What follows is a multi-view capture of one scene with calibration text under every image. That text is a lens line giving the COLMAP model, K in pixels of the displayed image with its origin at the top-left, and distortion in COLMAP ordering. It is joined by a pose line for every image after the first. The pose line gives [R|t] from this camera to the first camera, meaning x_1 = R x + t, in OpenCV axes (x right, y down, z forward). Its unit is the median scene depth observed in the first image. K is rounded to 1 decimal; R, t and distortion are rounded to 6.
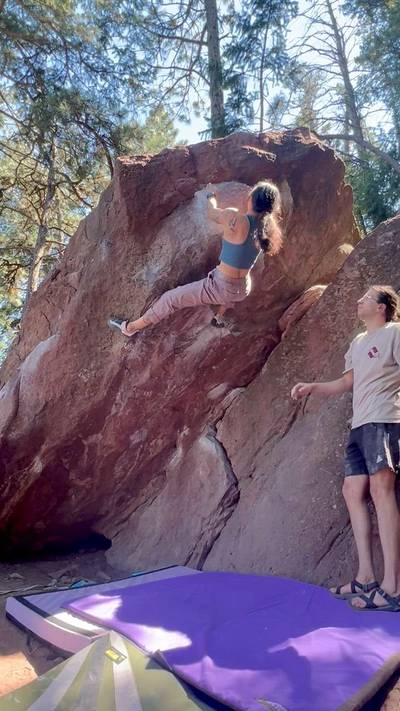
lens RADIAL K [[449.4, 0, 197.0], [0, 449.4, 354.1], [0, 0, 1]] dist [-0.001033, -0.004996]
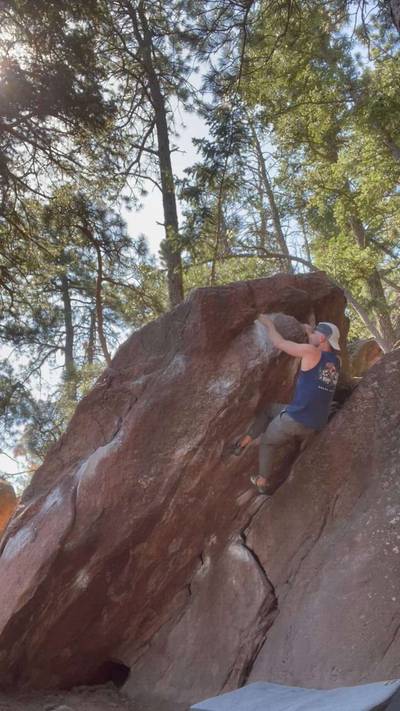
lens RADIAL K [[525.0, 0, 198.1], [0, 525.0, 353.3], [0, 0, 1]] dist [0.029734, -0.010217]
pose [[0.964852, 0.064227, 0.254826, -0.417446], [-0.011546, 0.979099, -0.203058, 0.003365], [-0.262542, 0.192979, 0.945426, -0.203809]]
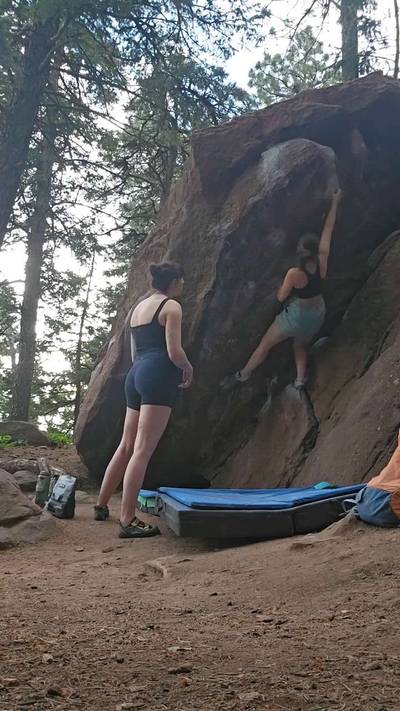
lens RADIAL K [[571.7, 0, 199.9], [0, 571.7, 358.1], [0, 0, 1]] dist [-0.018745, 0.003379]
pose [[0.951755, -0.012633, -0.306599, 0.234811], [0.021753, 0.999416, 0.026349, 0.089187], [0.306087, -0.031747, 0.951474, -0.340717]]
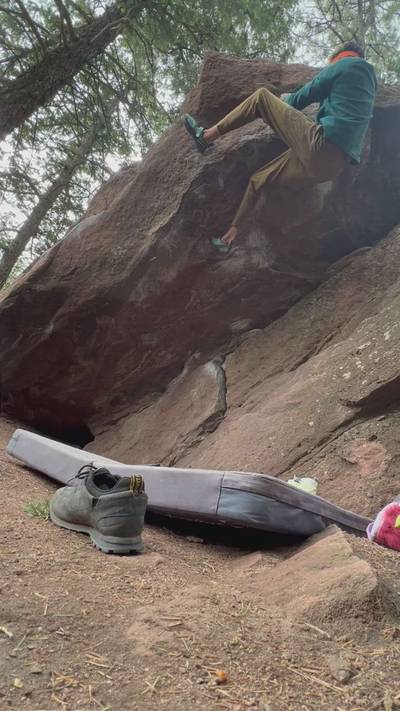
lens RADIAL K [[379.5, 0, 200.2], [0, 379.5, 351.2], [0, 0, 1]] dist [0.004948, -0.000664]
pose [[0.933633, 0.305018, -0.187866, 0.150305], [-0.324442, 0.942305, -0.082454, 0.249735], [0.151877, 0.137933, 0.978728, 0.185939]]
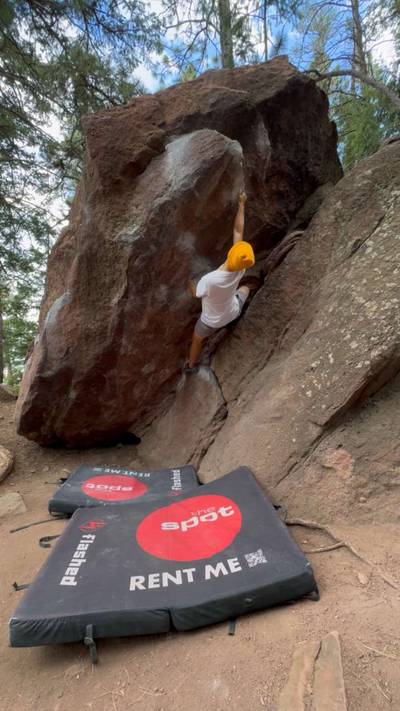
lens RADIAL K [[308.8, 0, 200.3], [0, 308.8, 354.9], [0, 0, 1]] dist [-0.003846, 0.000734]
pose [[0.992442, -0.024391, -0.120265, 0.123367], [0.052939, 0.969258, 0.240283, -0.056462], [0.110707, -0.244833, 0.963224, 0.192904]]
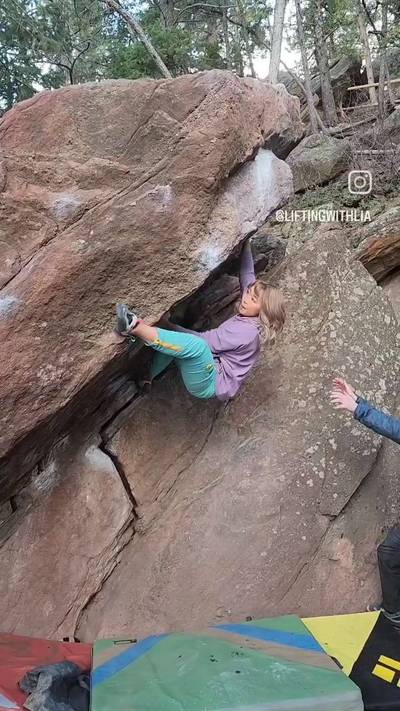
lens RADIAL K [[596.9, 0, 206.8], [0, 596.9, 359.2], [0, 0, 1]] dist [0.074062, -0.066501]
pose [[0.593027, 0.080641, 0.801134, -0.698501], [-0.237131, 0.968336, 0.078062, -0.077963], [-0.769472, -0.236266, 0.593372, 0.337163]]
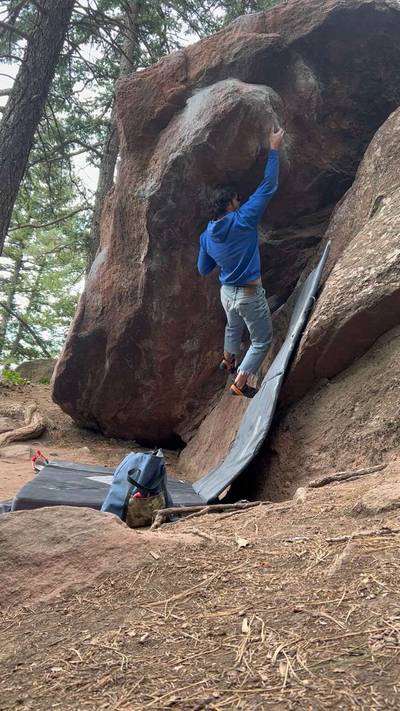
lens RADIAL K [[638.1, 0, 202.2], [0, 638.1, 359.3], [0, 0, 1]] dist [0.044826, -0.079133]
pose [[0.811334, 0.092425, -0.577230, 0.753773], [0.007846, 0.985612, 0.168842, -0.032272], [0.584530, -0.141516, 0.798936, -0.153725]]
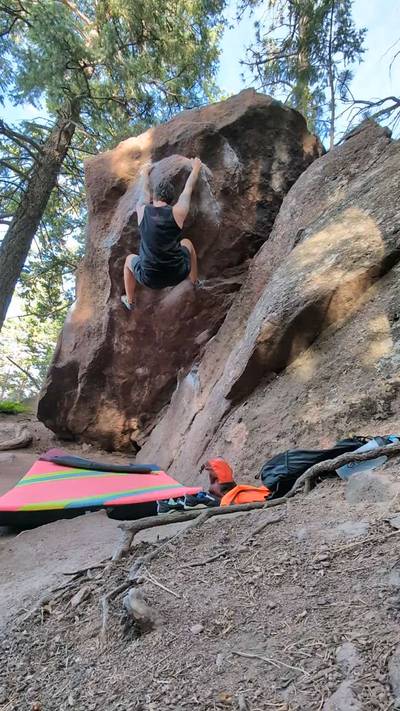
lens RADIAL K [[345.9, 0, 190.6], [0, 345.9, 368.3], [0, 0, 1]] dist [-0.006226, -0.000467]
pose [[0.885603, 0.013483, -0.464248, 0.495196], [0.016450, 0.998041, 0.060366, 0.116744], [0.464152, -0.061097, 0.883646, 0.145889]]
